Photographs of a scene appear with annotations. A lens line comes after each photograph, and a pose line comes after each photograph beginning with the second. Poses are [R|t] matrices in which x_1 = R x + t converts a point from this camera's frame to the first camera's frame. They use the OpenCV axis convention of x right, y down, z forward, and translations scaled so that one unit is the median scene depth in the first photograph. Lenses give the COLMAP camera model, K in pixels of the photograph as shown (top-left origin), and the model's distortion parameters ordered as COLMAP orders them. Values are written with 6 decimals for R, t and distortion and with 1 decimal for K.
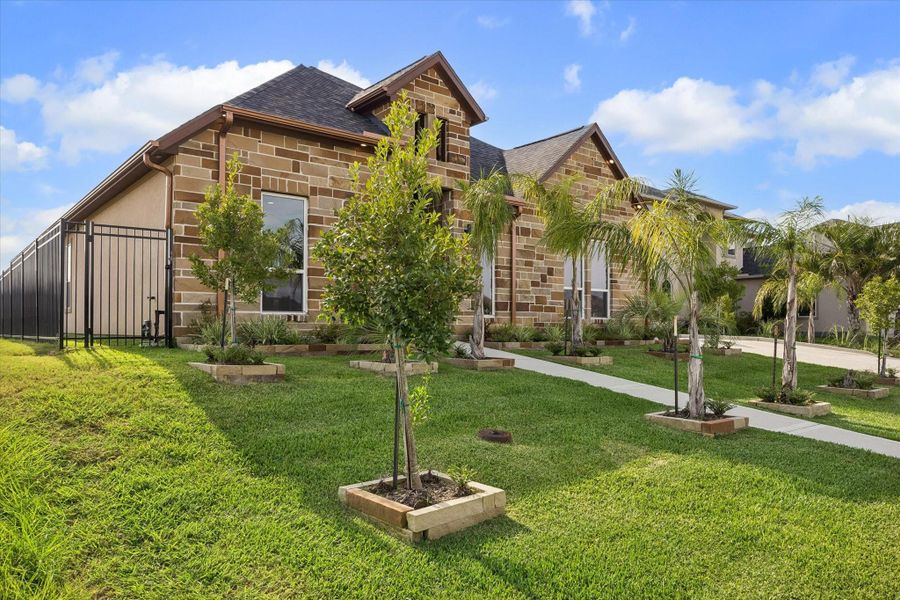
lens RADIAL K [[620.2, 0, 450.7], [0, 620.2, 328.2], [0, 0, 1]] dist [0.001551, 0.000243]
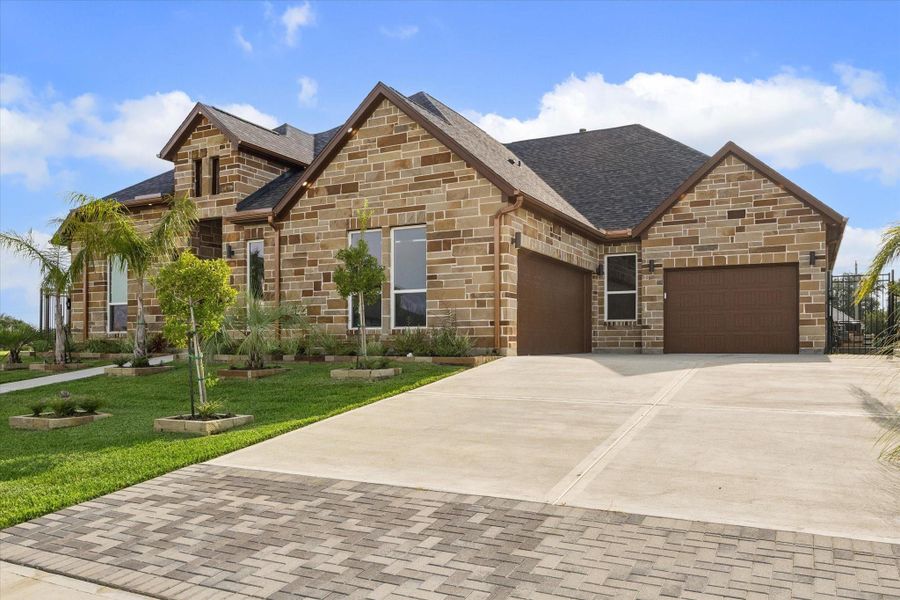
lens RADIAL K [[688.8, 0, 460.9], [0, 688.8, 361.9], [0, 0, 1]] dist [0.001182, 0.004004]
pose [[0.404786, 0.012000, -0.914333, 1.209468], [-0.005086, 0.999928, 0.010872, 0.019368], [0.914398, 0.000249, 0.404817, 0.822496]]
